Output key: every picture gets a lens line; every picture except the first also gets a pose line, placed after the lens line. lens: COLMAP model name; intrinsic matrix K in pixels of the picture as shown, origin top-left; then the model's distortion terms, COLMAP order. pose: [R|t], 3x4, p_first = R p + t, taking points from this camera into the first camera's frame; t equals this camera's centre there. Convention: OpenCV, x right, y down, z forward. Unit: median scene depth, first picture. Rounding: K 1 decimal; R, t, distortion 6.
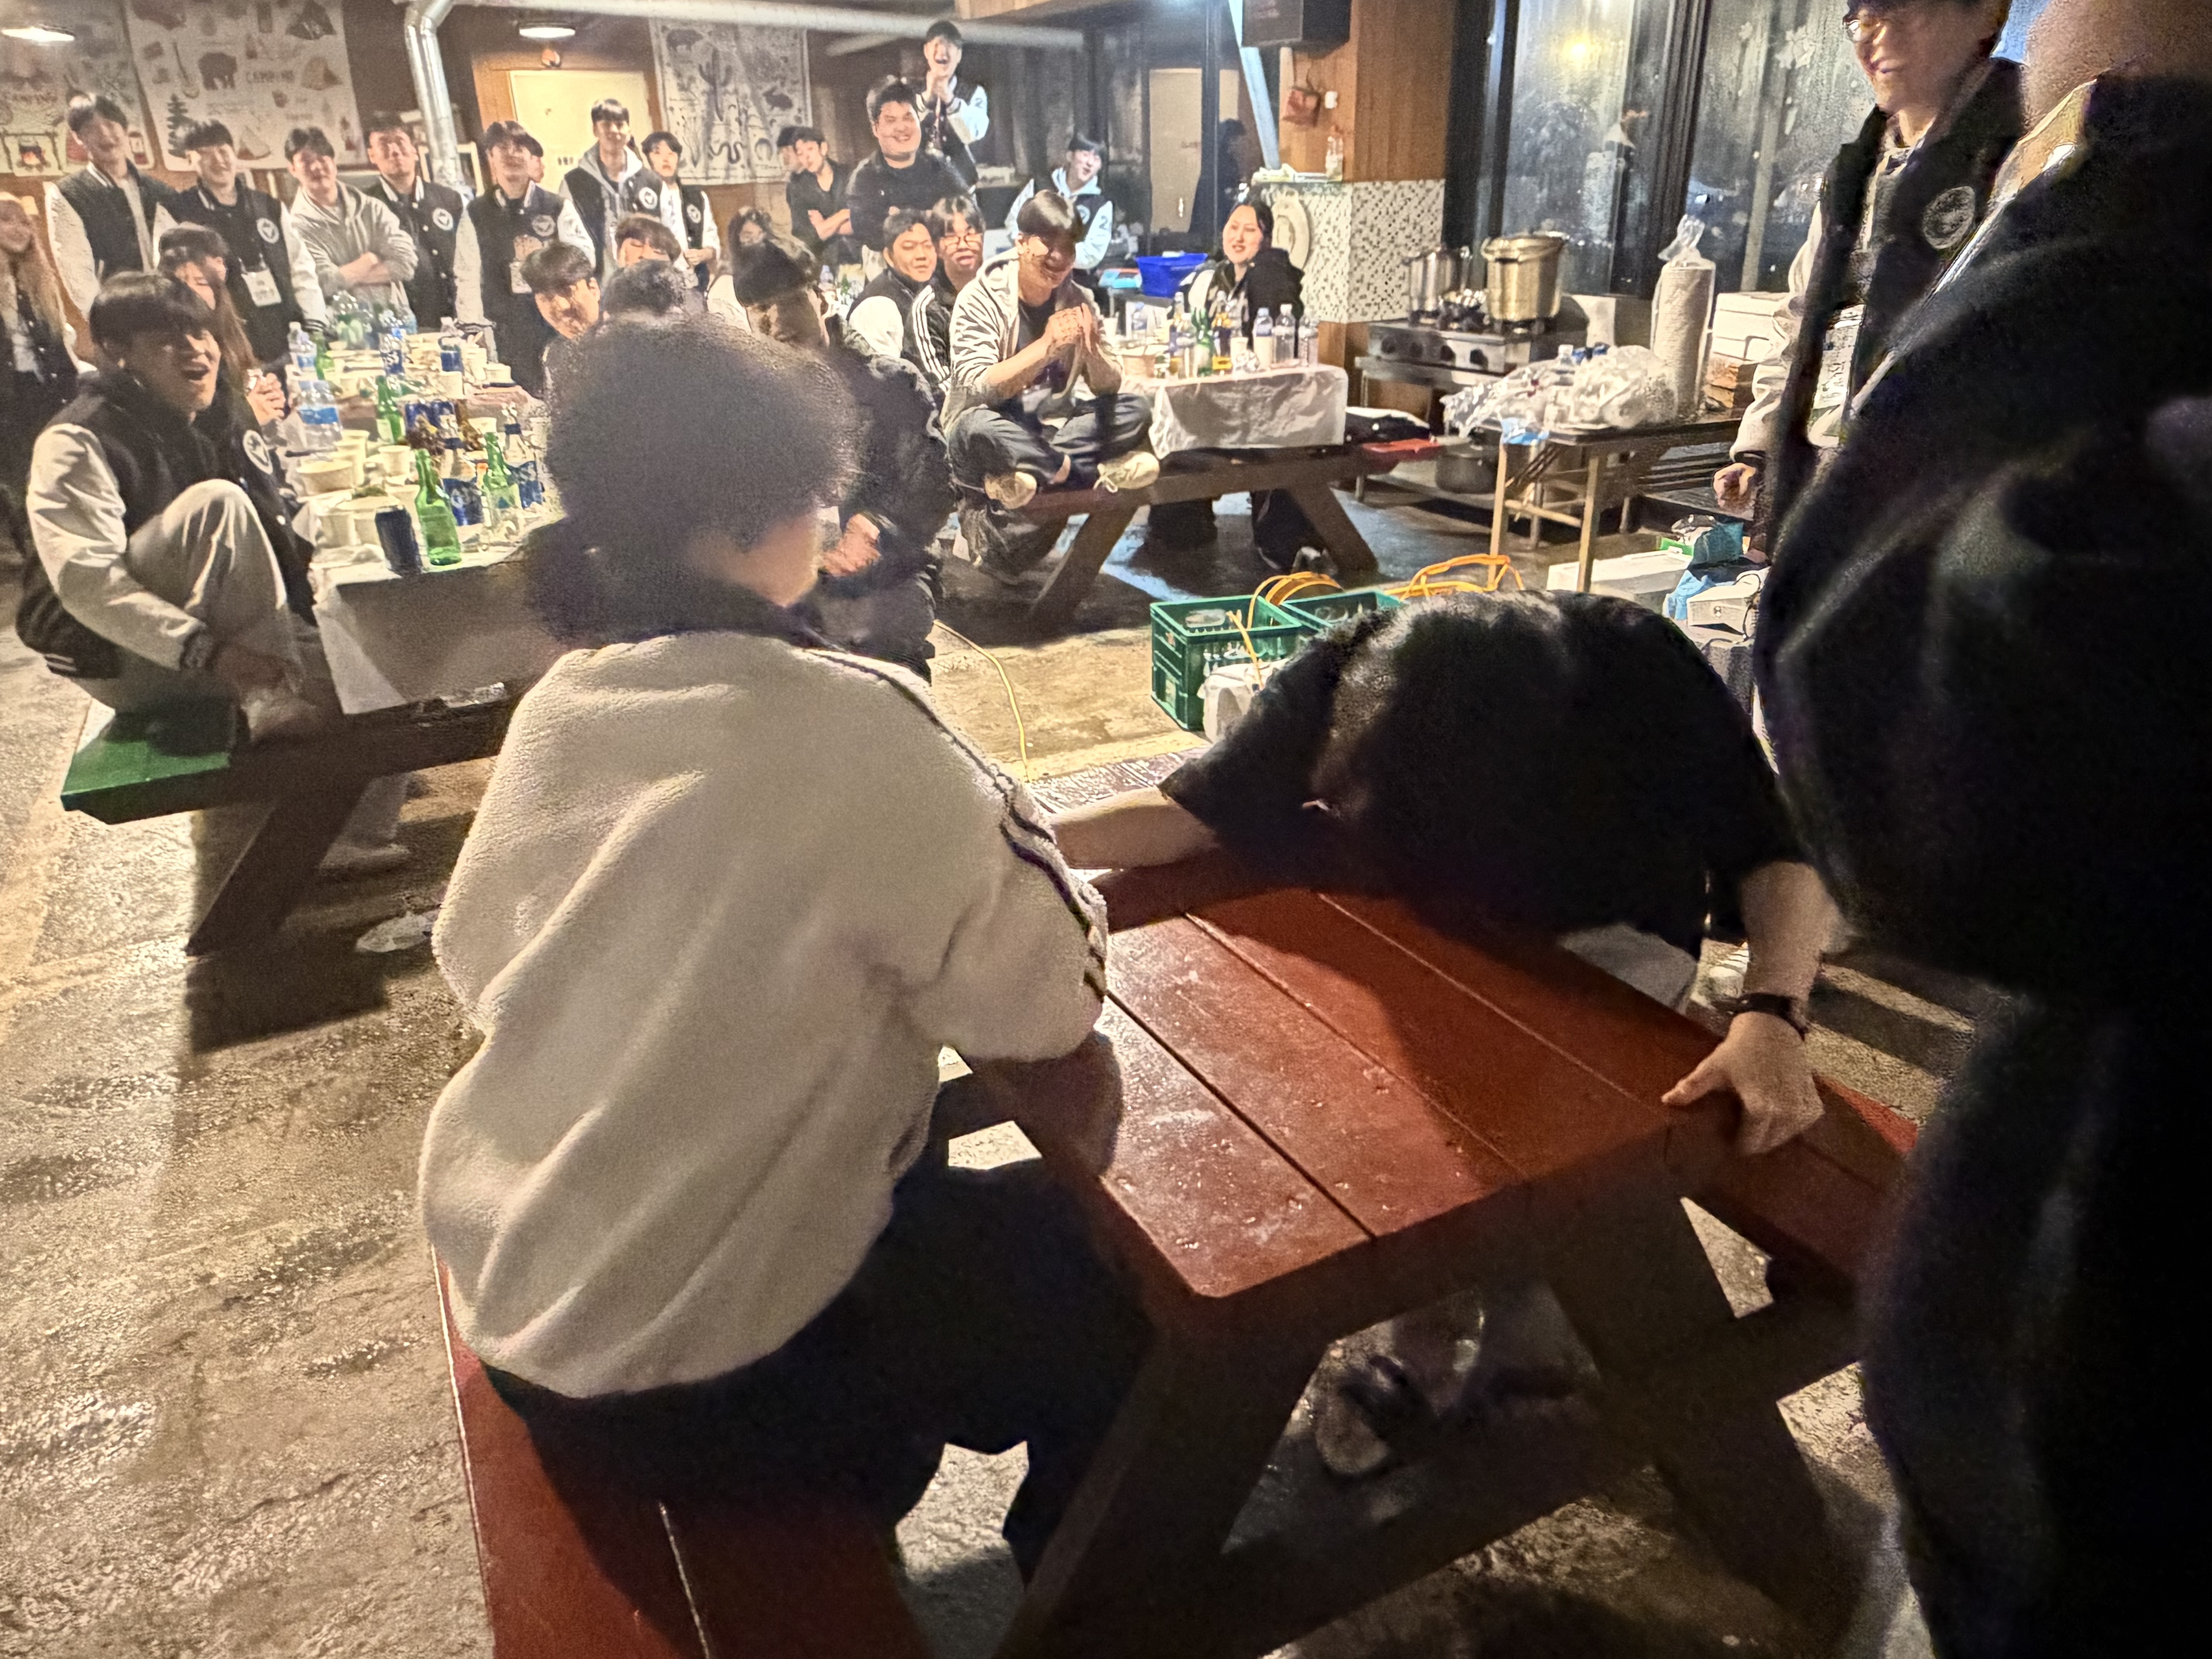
lens RADIAL K [[1465.4, 0, 1100.7], [0, 1465.4, 830.9], [0, 0, 1]] dist [0.008646, -0.000872]
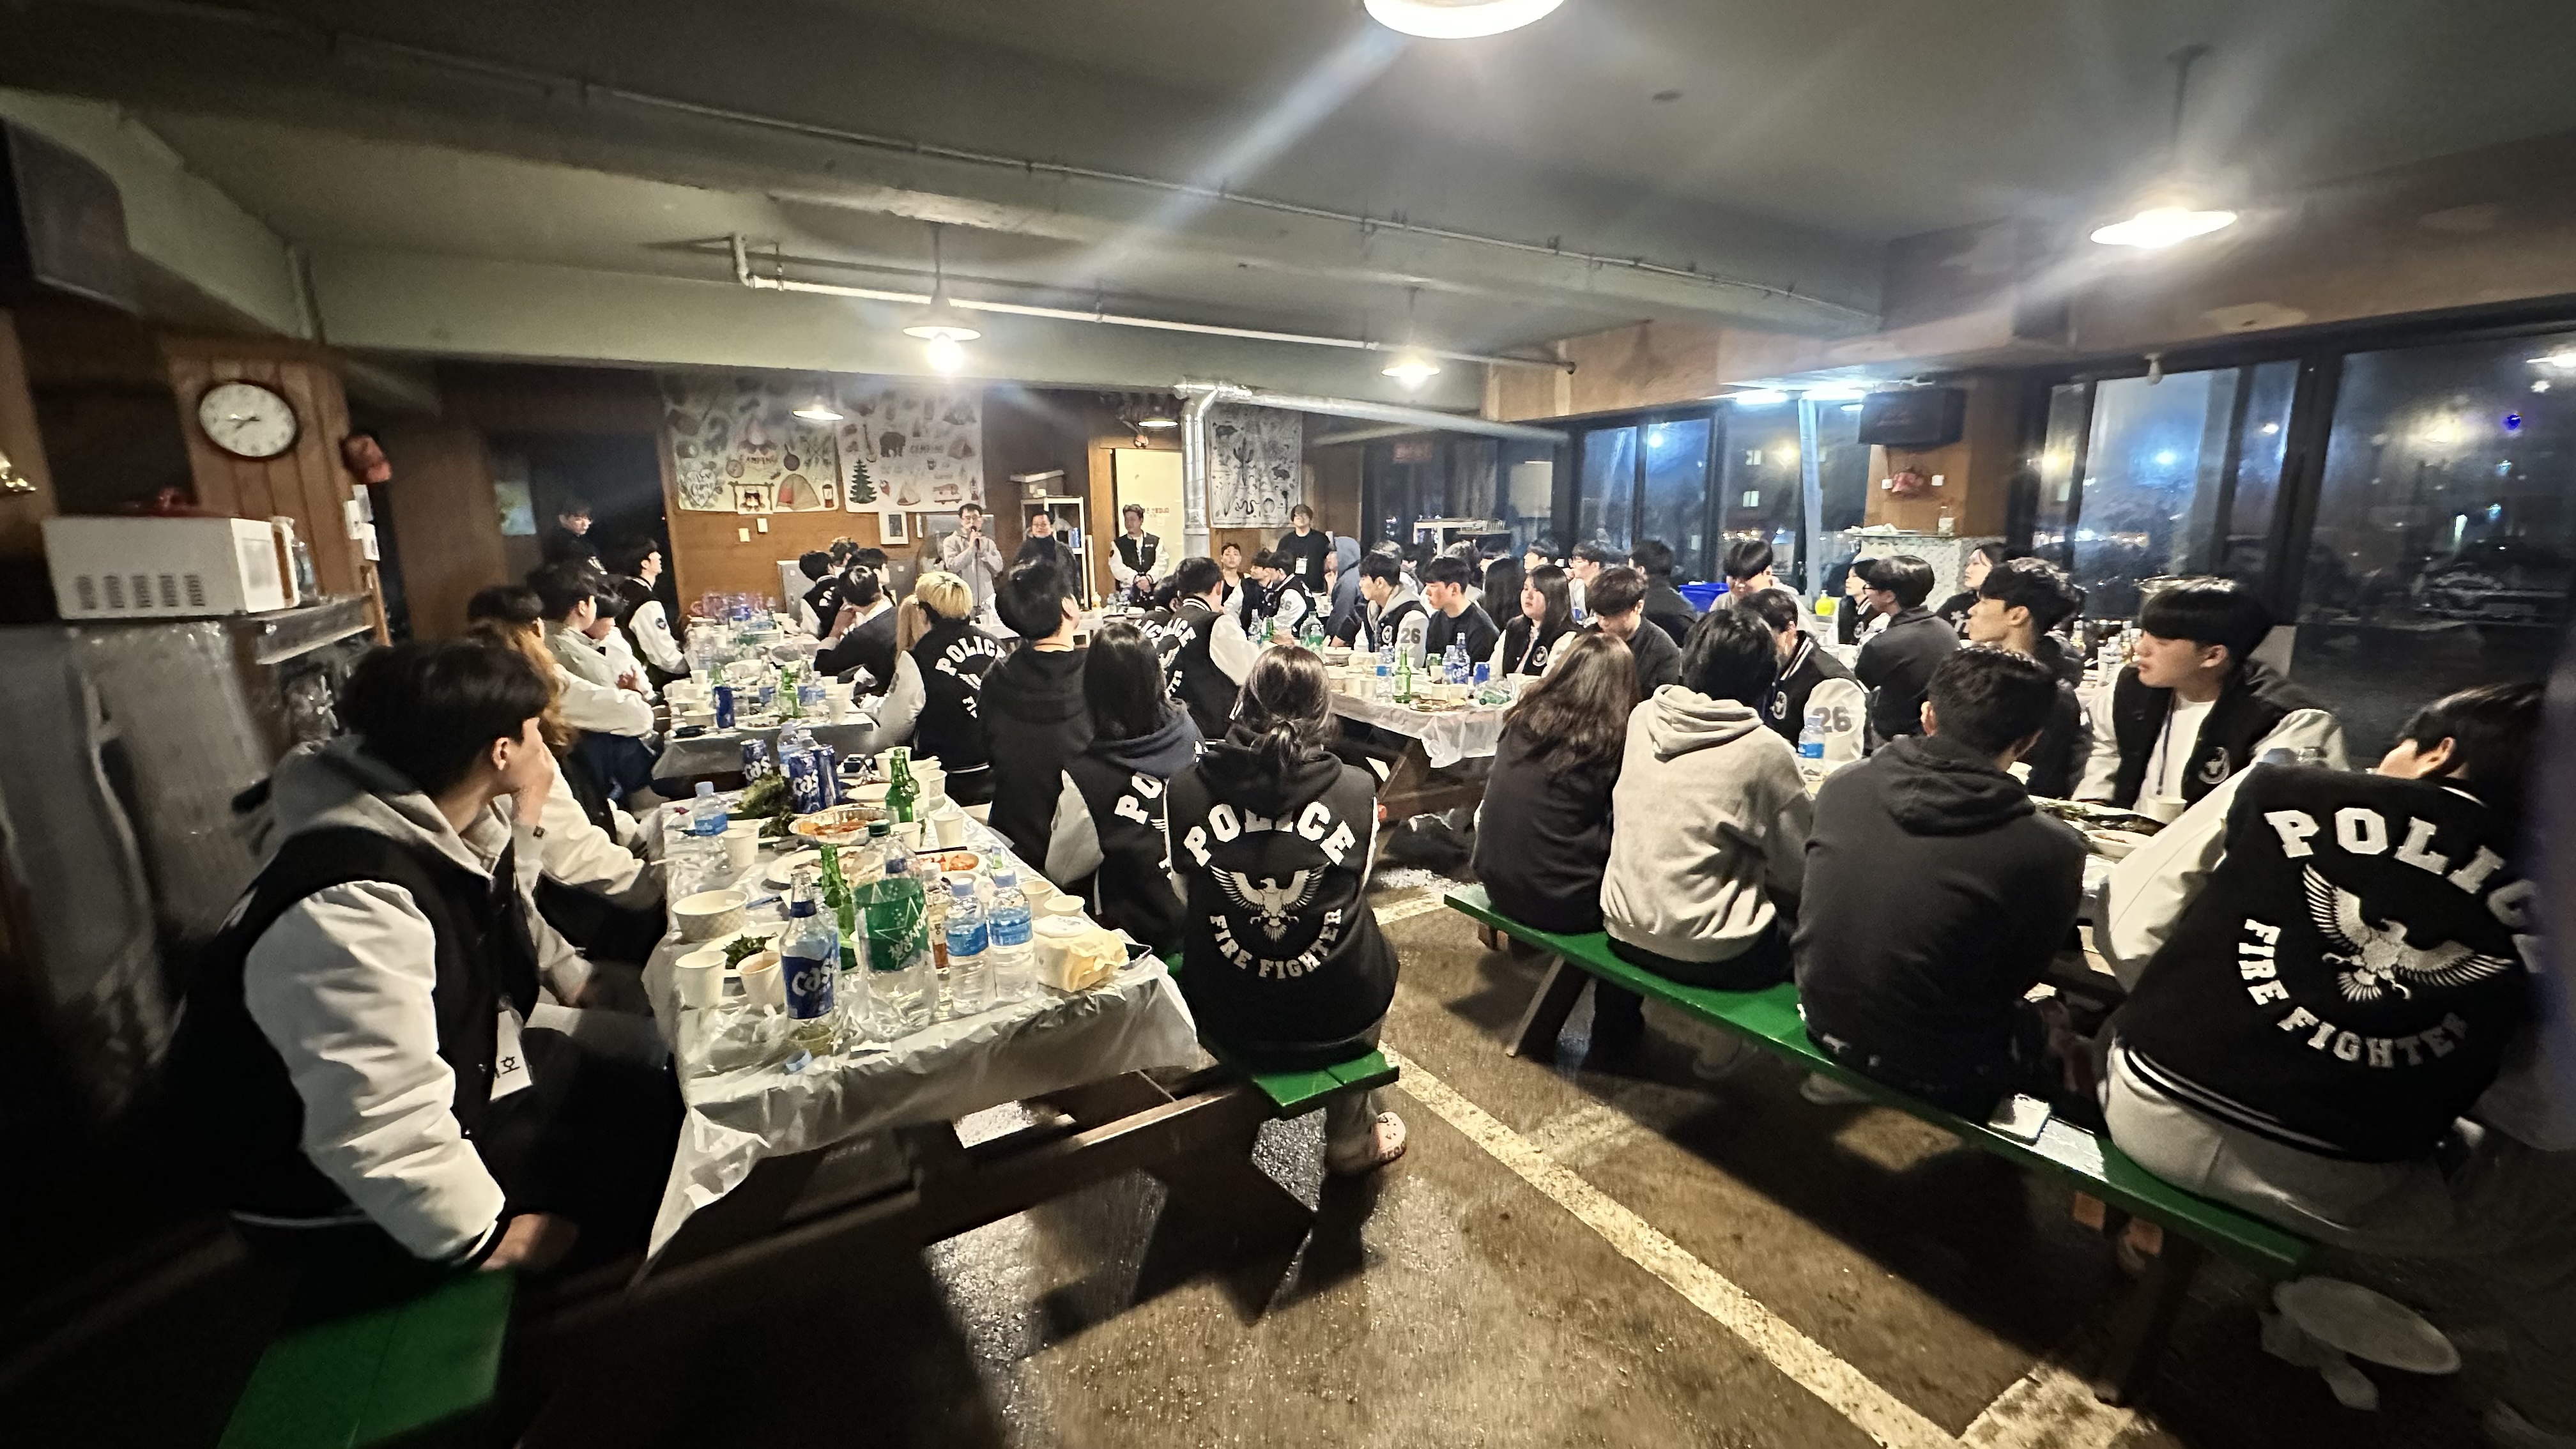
lens RADIAL K [[1035.5, 0, 1290.6], [0, 1035.5, 730.4], [0, 0, 1]] dist [0.000823, 0.000351]
pose [[0.997075, 0.004992, 0.076265, -0.308510], [0.012164, 0.974781, -0.222831, -0.042813], [-0.075454, 0.223107, 0.971869, 0.105431]]
